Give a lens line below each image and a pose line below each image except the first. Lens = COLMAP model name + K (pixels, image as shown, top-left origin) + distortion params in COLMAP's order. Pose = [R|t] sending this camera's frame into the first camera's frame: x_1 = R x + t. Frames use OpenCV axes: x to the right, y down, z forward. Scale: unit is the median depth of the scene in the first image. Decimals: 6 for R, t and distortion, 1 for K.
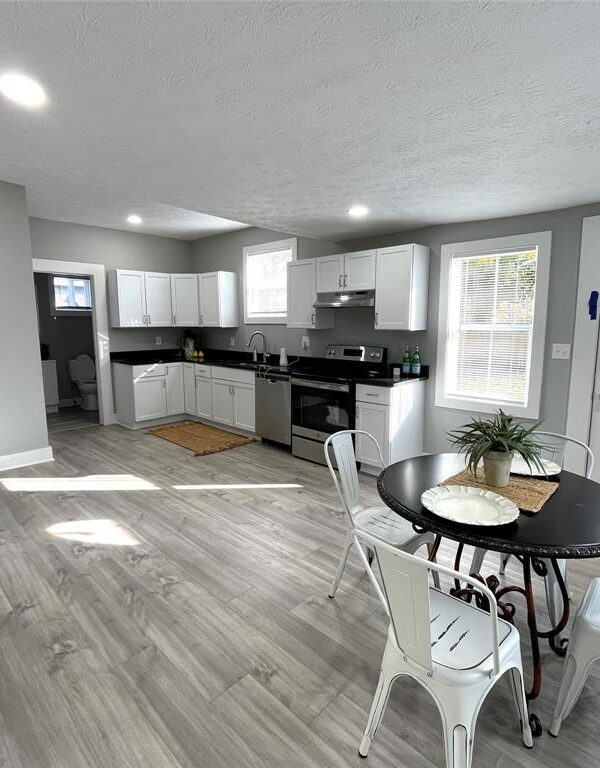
lens RADIAL K [[415.4, 0, 302.2], [0, 415.4, 382.4], [0, 0, 1]] dist [-0.005540, 0.002617]
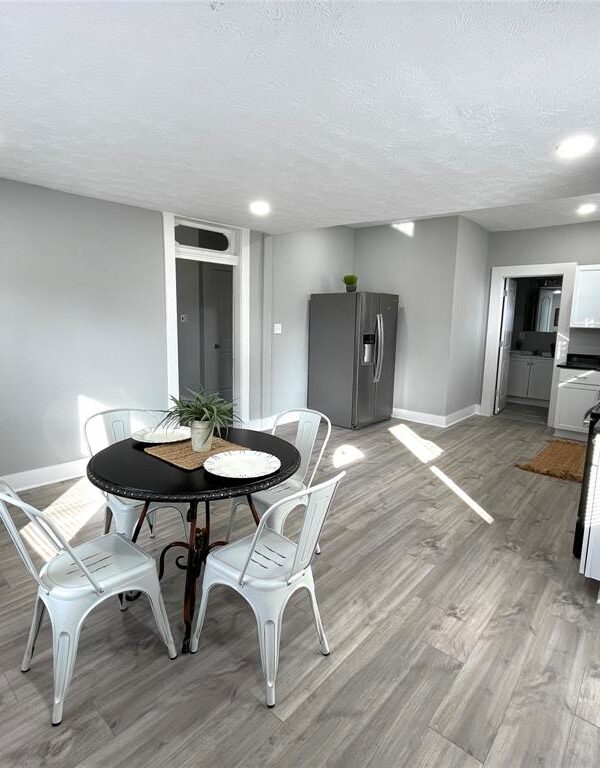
lens RADIAL K [[415.4, 0, 298.9], [0, 415.4, 387.5], [0, 0, 1]] dist [-0.005540, 0.002617]
pose [[0.034316, 0.165964, -0.985535, 0.836644], [-0.165515, 0.973442, 0.158165, -0.080616], [0.985610, 0.157693, 0.060875, 0.616589]]
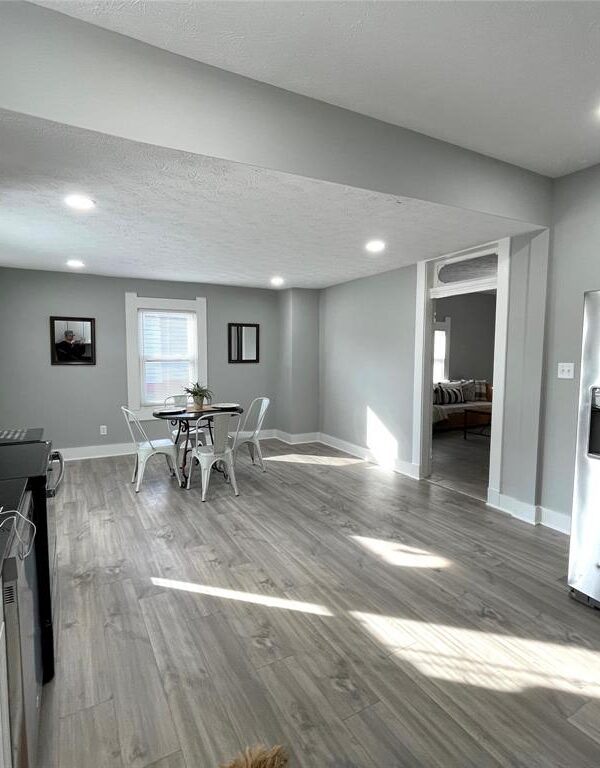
lens RADIAL K [[415.4, 0, 297.5], [0, 415.4, 383.9], [0, 0, 1]] dist [-0.005540, 0.002617]
pose [[-0.952375, -0.028936, 0.303553, -0.496103], [0.039242, 0.975579, 0.216116, -0.243669], [-0.302394, 0.217735, -0.927981, 1.710566]]
